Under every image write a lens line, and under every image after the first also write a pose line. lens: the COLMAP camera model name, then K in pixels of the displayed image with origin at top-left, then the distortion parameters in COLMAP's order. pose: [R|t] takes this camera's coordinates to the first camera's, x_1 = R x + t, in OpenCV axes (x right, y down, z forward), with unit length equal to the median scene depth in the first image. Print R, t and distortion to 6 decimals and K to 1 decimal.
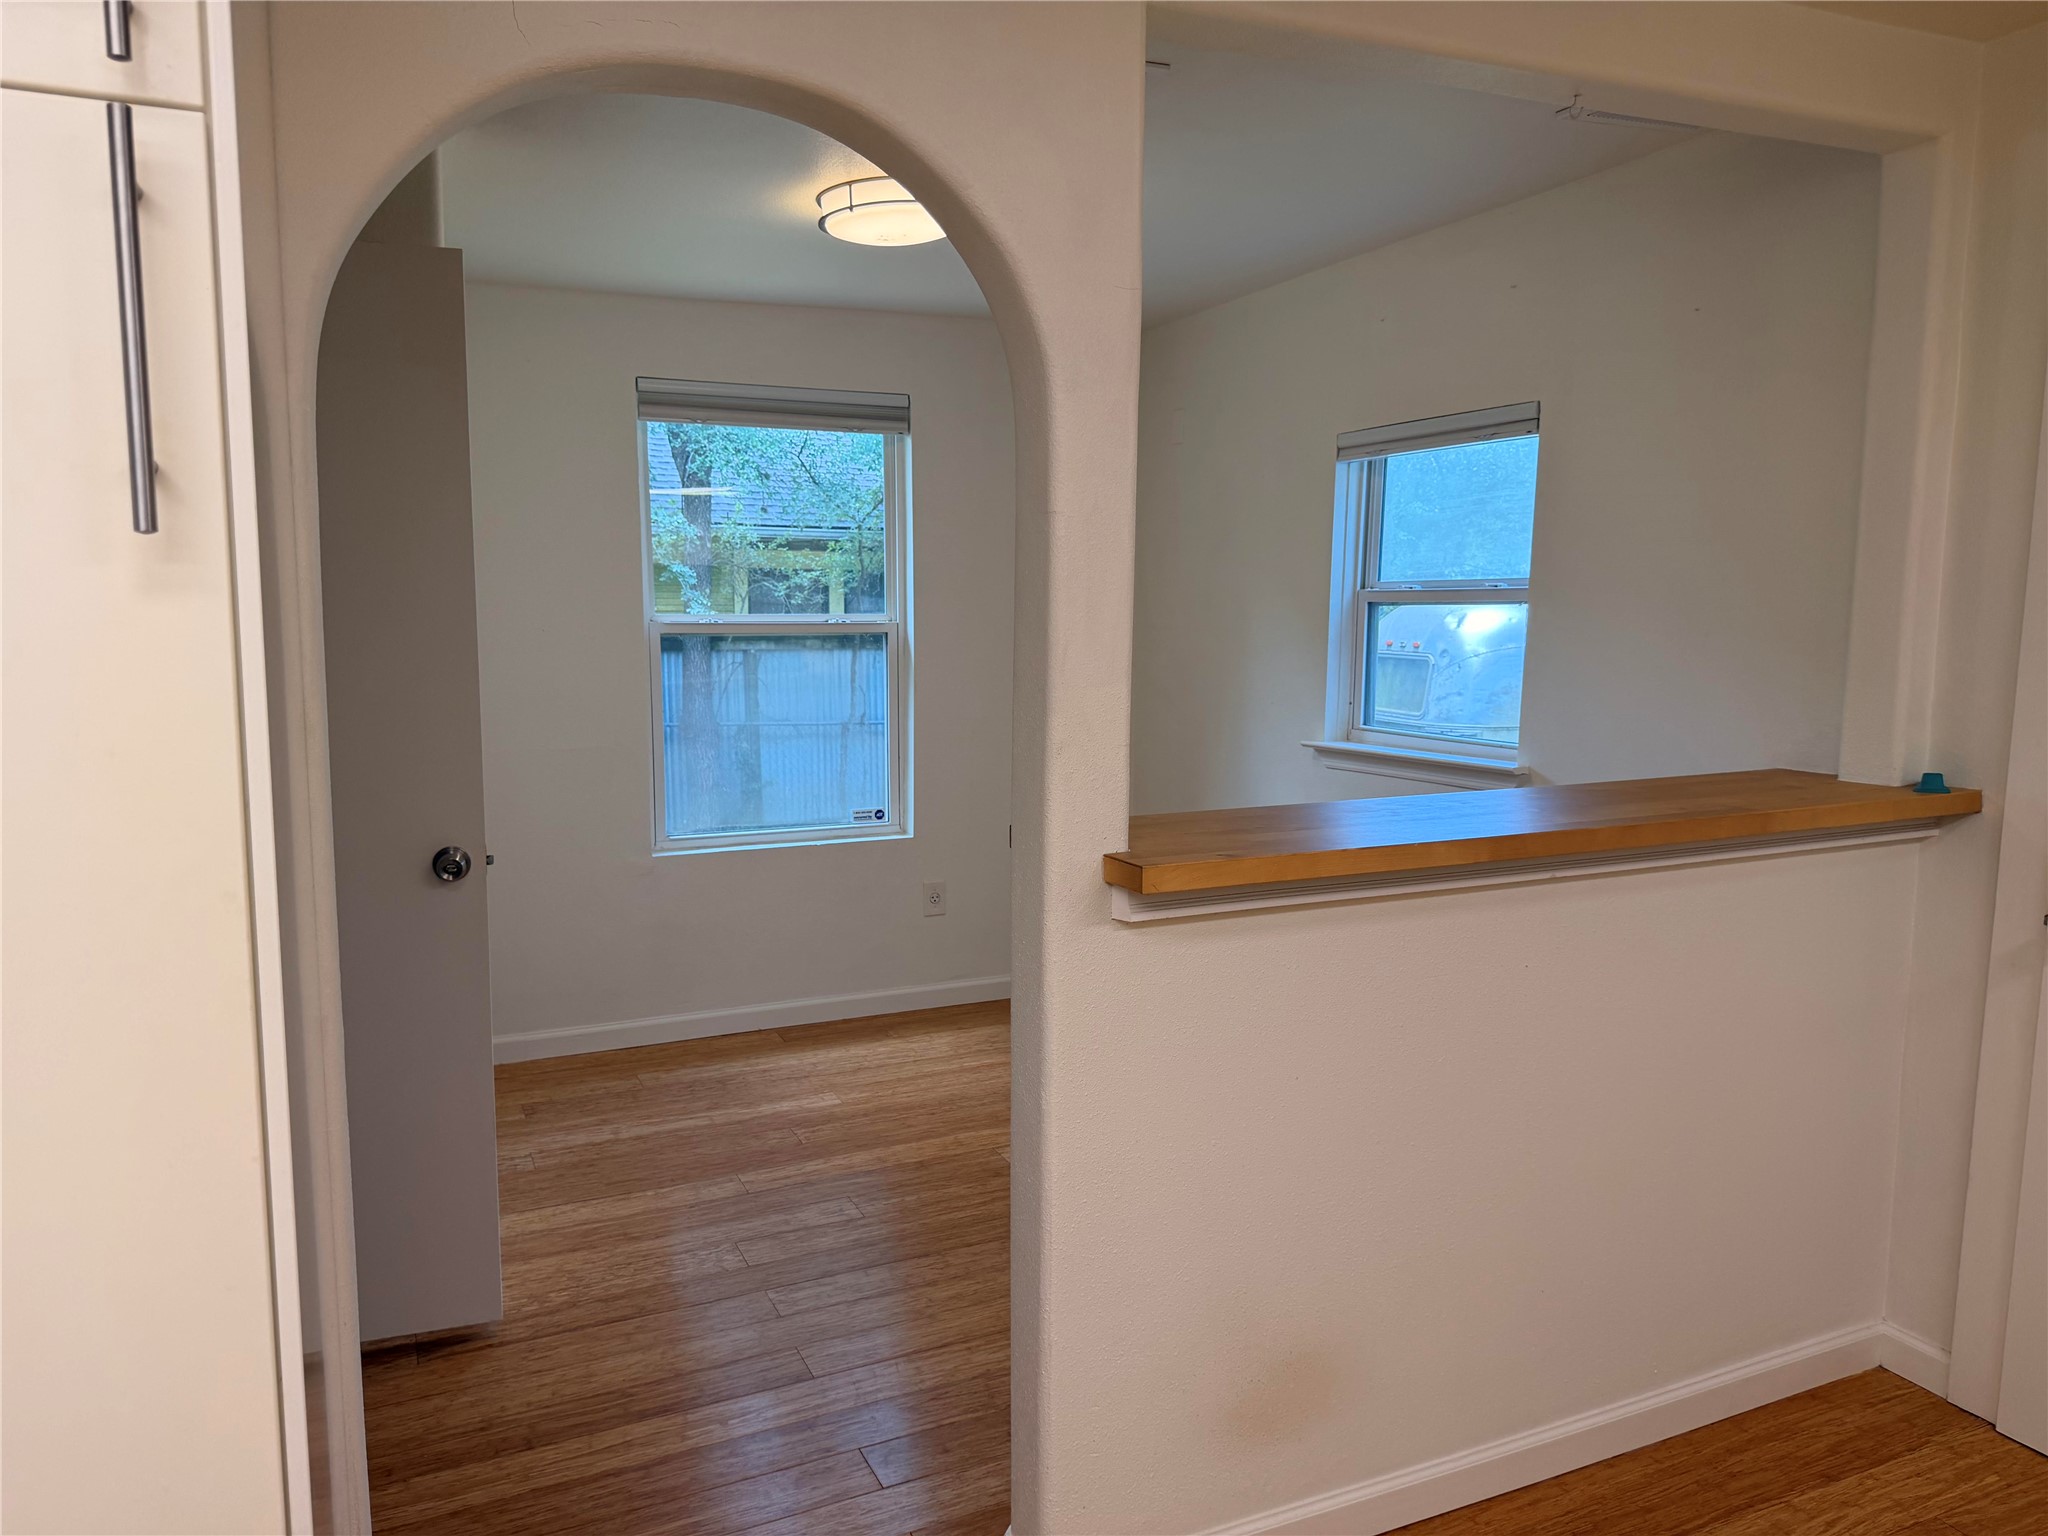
lens RADIAL K [[1441.0, 0, 1023.4], [0, 1441.0, 770.5], [0, 0, 1]] dist [0.018457, -0.005350]
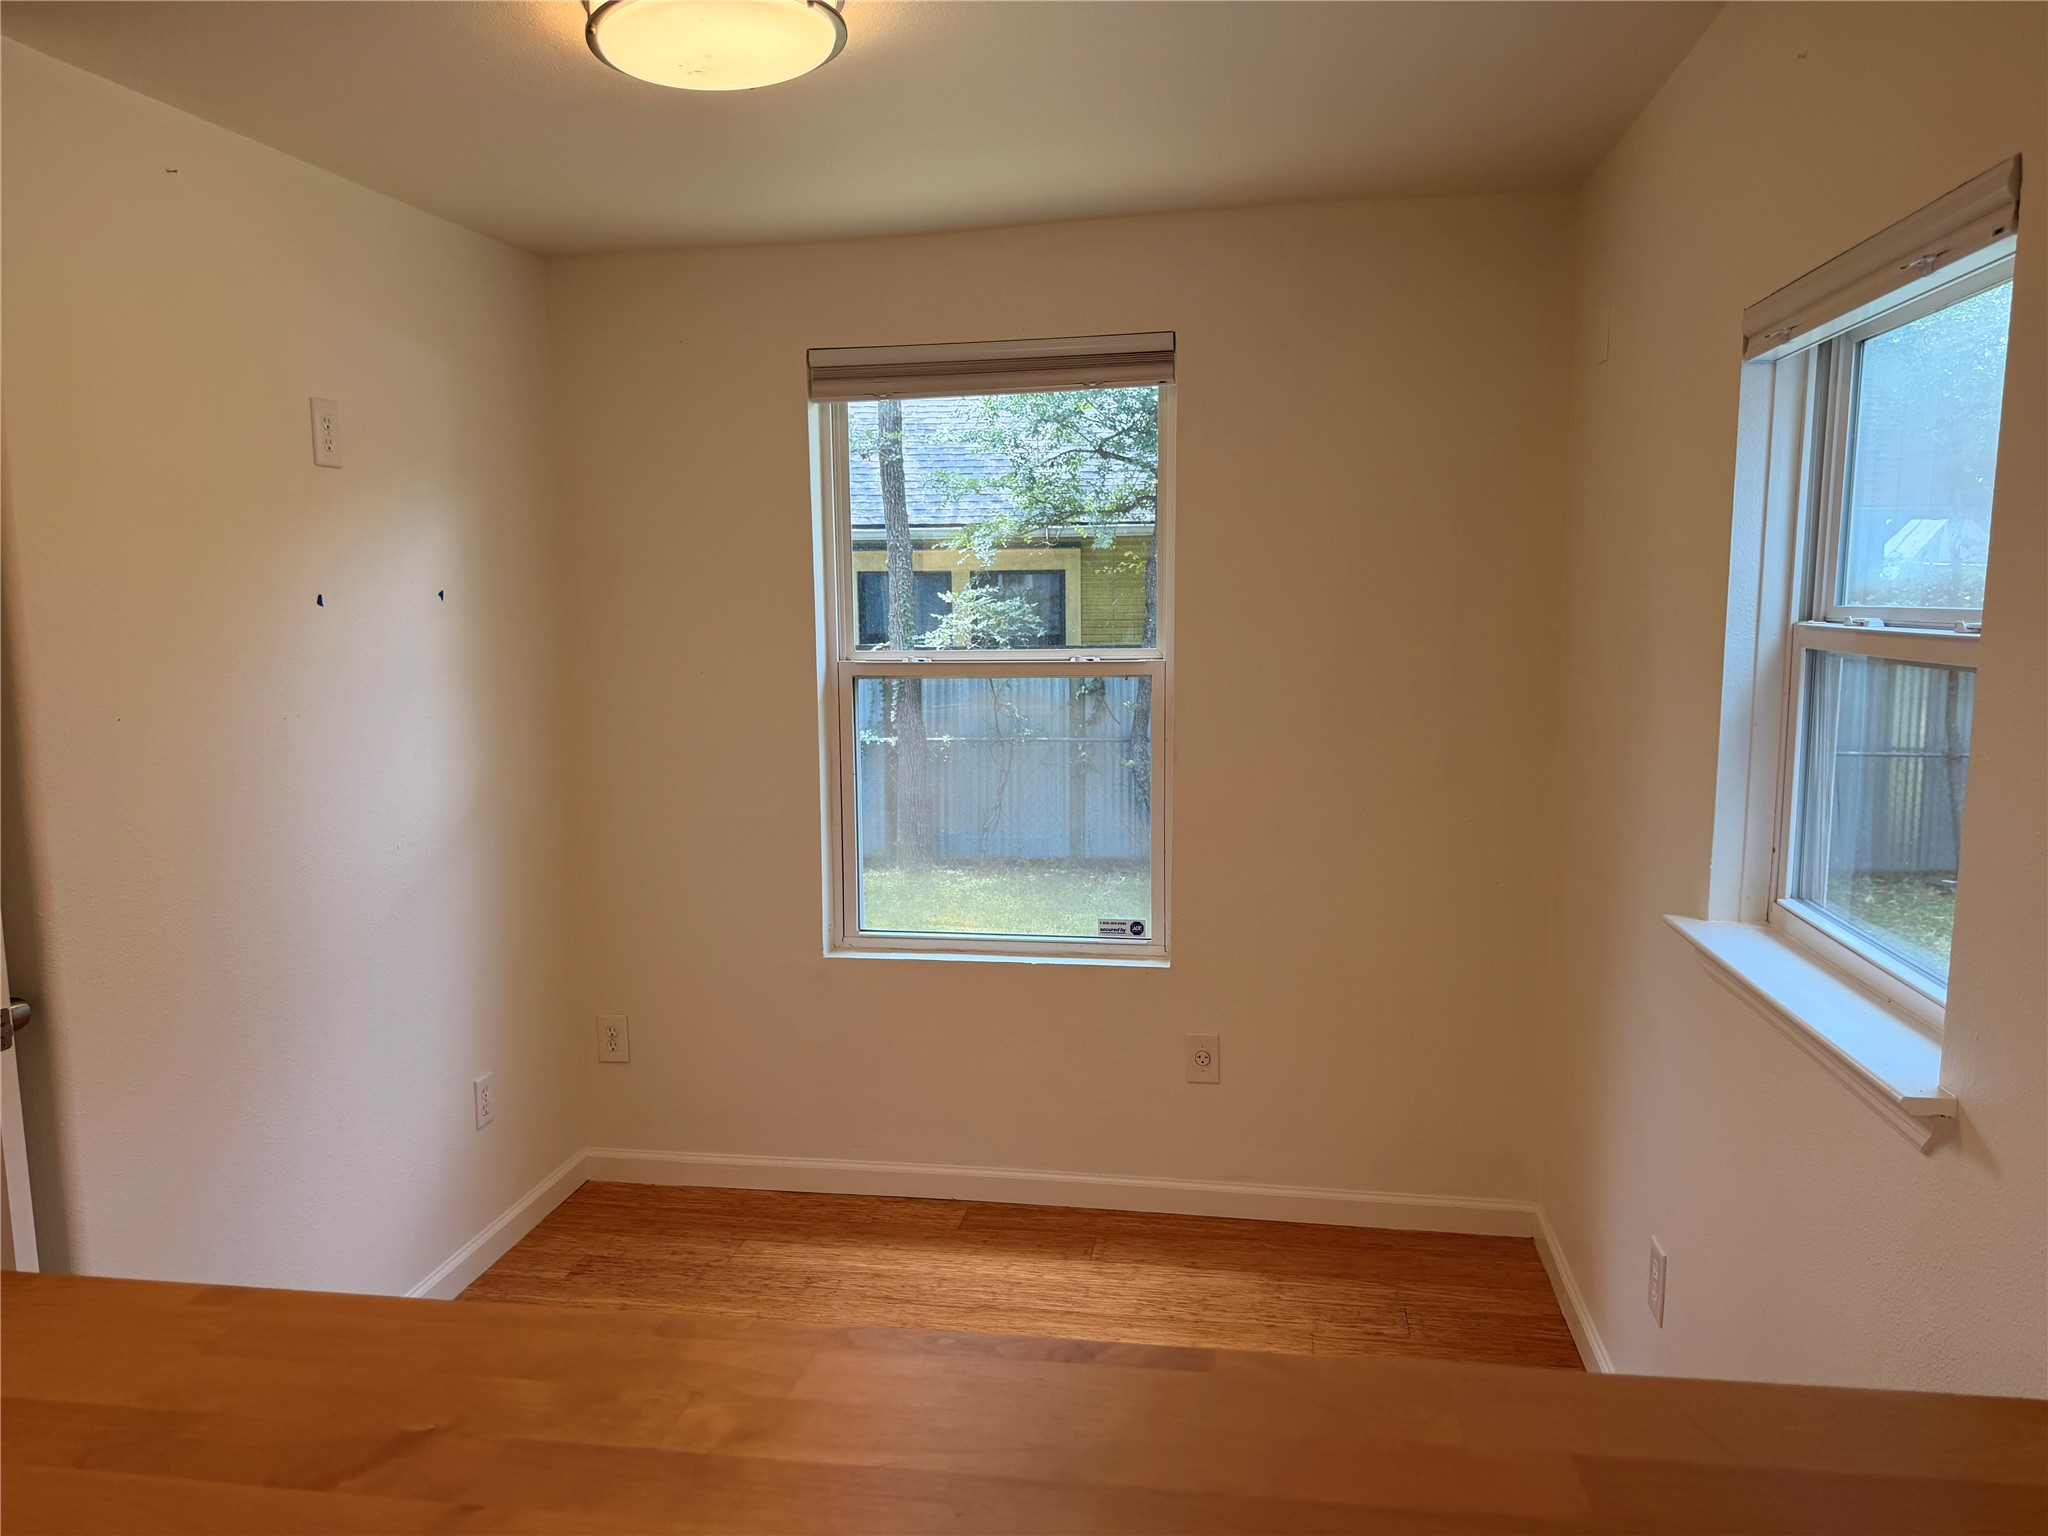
lens RADIAL K [[1441.0, 0, 1029.0], [0, 1441.0, 762.6], [0, 0, 1]] dist [0.018457, -0.005350]
pose [[0.805926, 0.053872, -0.589560, 0.293390], [-0.040085, 0.998531, 0.036446, -0.080822], [0.590658, -0.005740, 0.806902, 0.431423]]
